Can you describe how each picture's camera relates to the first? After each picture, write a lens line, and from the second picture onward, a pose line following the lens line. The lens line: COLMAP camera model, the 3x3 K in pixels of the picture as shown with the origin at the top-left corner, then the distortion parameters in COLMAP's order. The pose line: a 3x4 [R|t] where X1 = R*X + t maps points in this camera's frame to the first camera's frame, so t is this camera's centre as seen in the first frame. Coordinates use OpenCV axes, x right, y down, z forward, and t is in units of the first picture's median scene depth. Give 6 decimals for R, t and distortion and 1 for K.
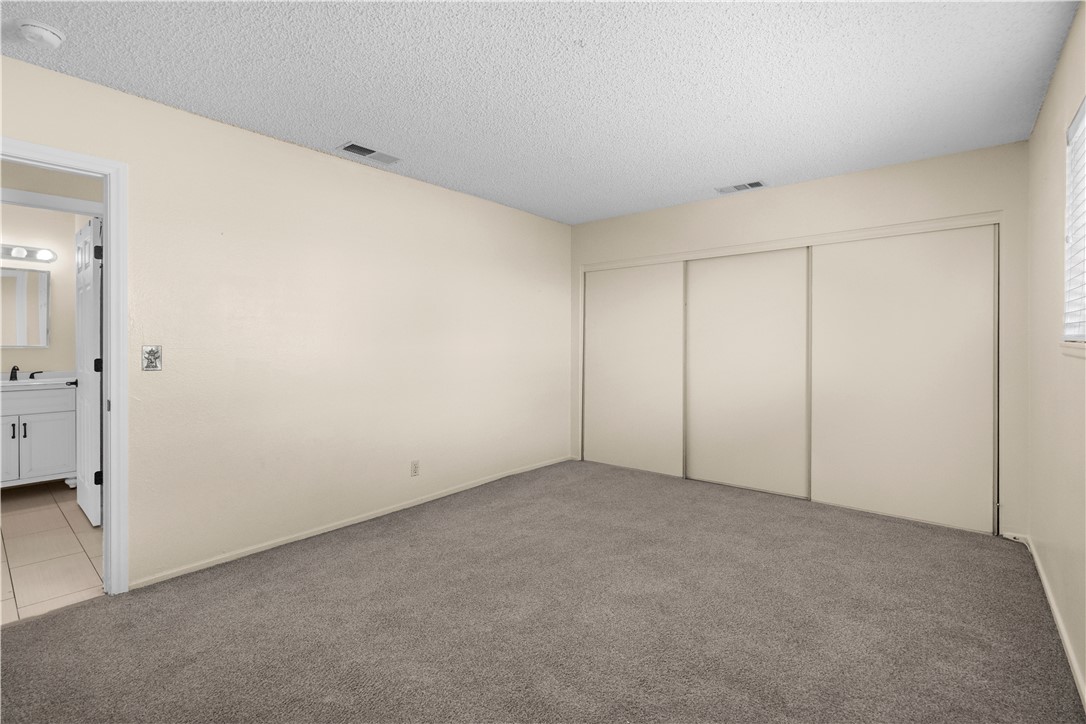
lens RADIAL K [[491.9, 0, 541.7], [0, 491.9, 349.8], [0, 0, 1]] dist [-0.004857, 0.002849]
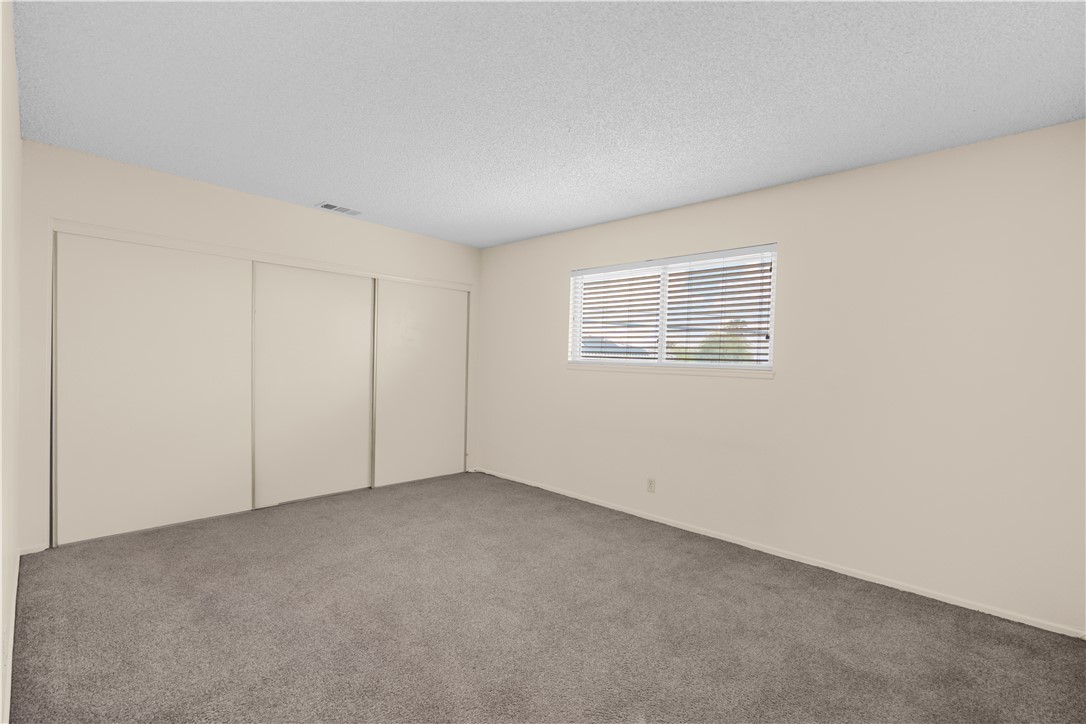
lens RADIAL K [[491.9, 0, 542.0], [0, 491.9, 365.8], [0, 0, 1]] dist [-0.004857, 0.002849]
pose [[0.067374, 0.000239, 0.997728, -0.760210], [-0.011621, 0.999932, 0.000545, -0.002235], [-0.997660, -0.011632, 0.067372, 0.604311]]
